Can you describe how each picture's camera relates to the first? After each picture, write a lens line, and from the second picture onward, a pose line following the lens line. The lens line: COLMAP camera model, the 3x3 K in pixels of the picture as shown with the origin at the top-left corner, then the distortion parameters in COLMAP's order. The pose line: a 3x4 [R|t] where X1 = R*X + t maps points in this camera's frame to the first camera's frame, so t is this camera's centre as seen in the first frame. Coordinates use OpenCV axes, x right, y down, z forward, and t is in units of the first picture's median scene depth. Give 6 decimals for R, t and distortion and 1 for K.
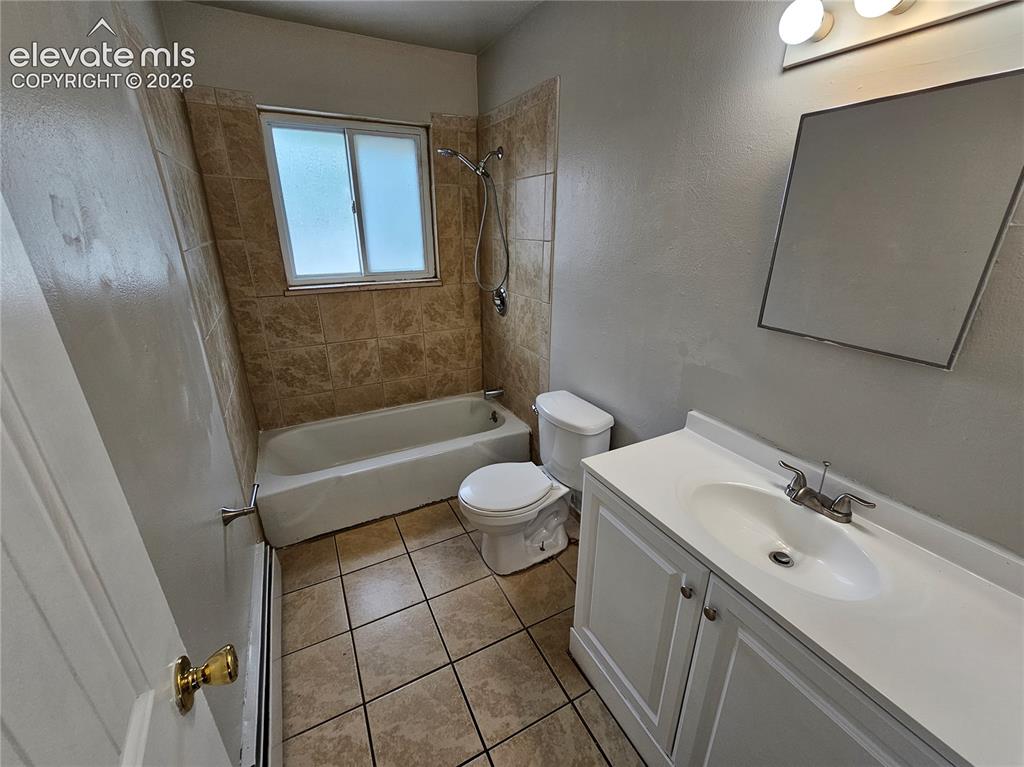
lens RADIAL K [[419.5, 0, 509.4], [0, 419.5, 382.5], [0, 0, 1]] dist [-0.003498, -0.000038]
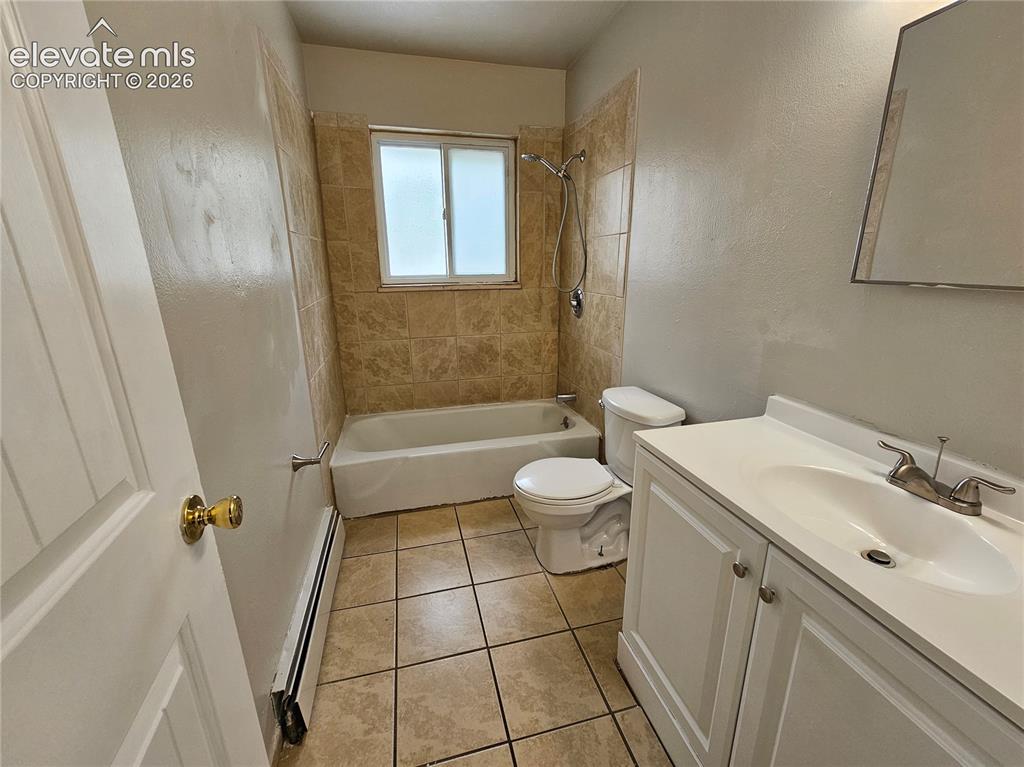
lens RADIAL K [[419.5, 0, 509.4], [0, 419.5, 382.5], [0, 0, 1]] dist [-0.003498, -0.000038]
pose [[0.974303, 0.051945, -0.219171, 0.064307], [-0.070492, 0.994484, -0.077664, 0.105061], [0.213928, 0.091118, 0.972590, 0.023644]]
